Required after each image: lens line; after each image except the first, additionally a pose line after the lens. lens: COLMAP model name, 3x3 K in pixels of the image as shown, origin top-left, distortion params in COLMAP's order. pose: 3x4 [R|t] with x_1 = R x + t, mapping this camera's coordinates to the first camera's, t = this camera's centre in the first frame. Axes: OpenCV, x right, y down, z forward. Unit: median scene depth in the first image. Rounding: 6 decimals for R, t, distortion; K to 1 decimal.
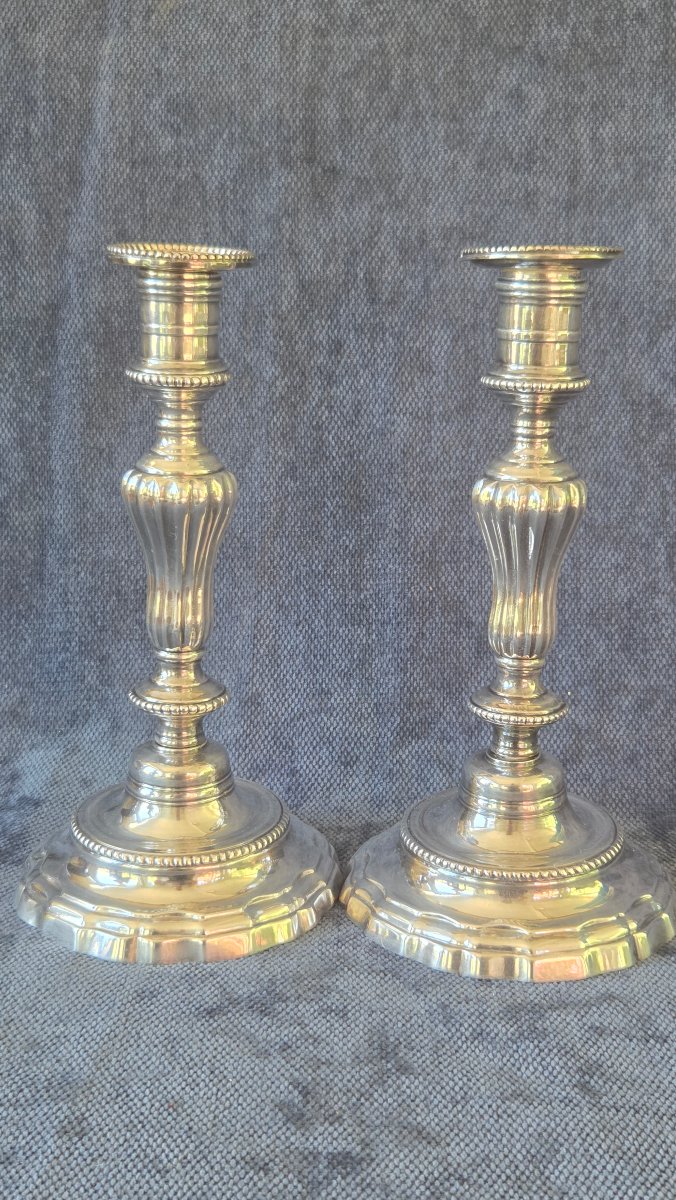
lens RADIAL K [[1727.8, 0, 342.8], [0, 1727.8, 540.9], [0, 0, 1]] dist [0.157466, -0.438331]
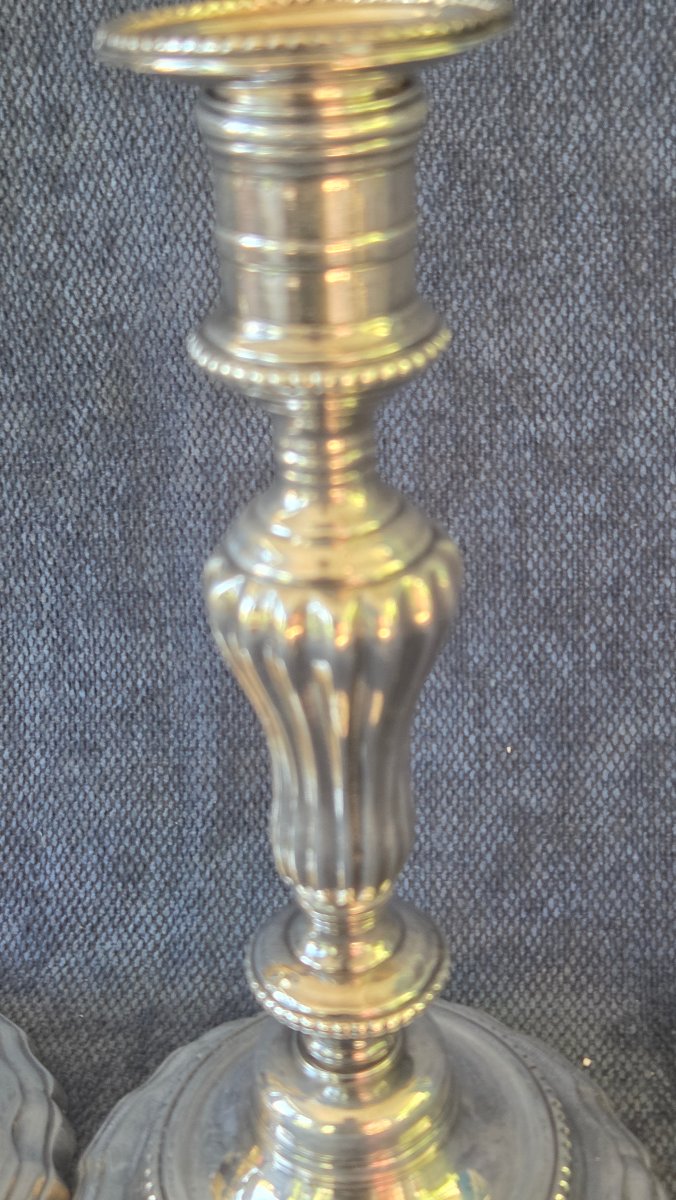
lens RADIAL K [[1727.8, 0, 342.8], [0, 1727.8, 540.9], [0, 0, 1]] dist [0.157466, -0.438331]
pose [[0.995829, -0.036104, -0.083797, 0.125373], [0.059388, 0.953695, 0.294854, -0.144832], [0.069272, -0.298601, 0.951861, 0.475835]]
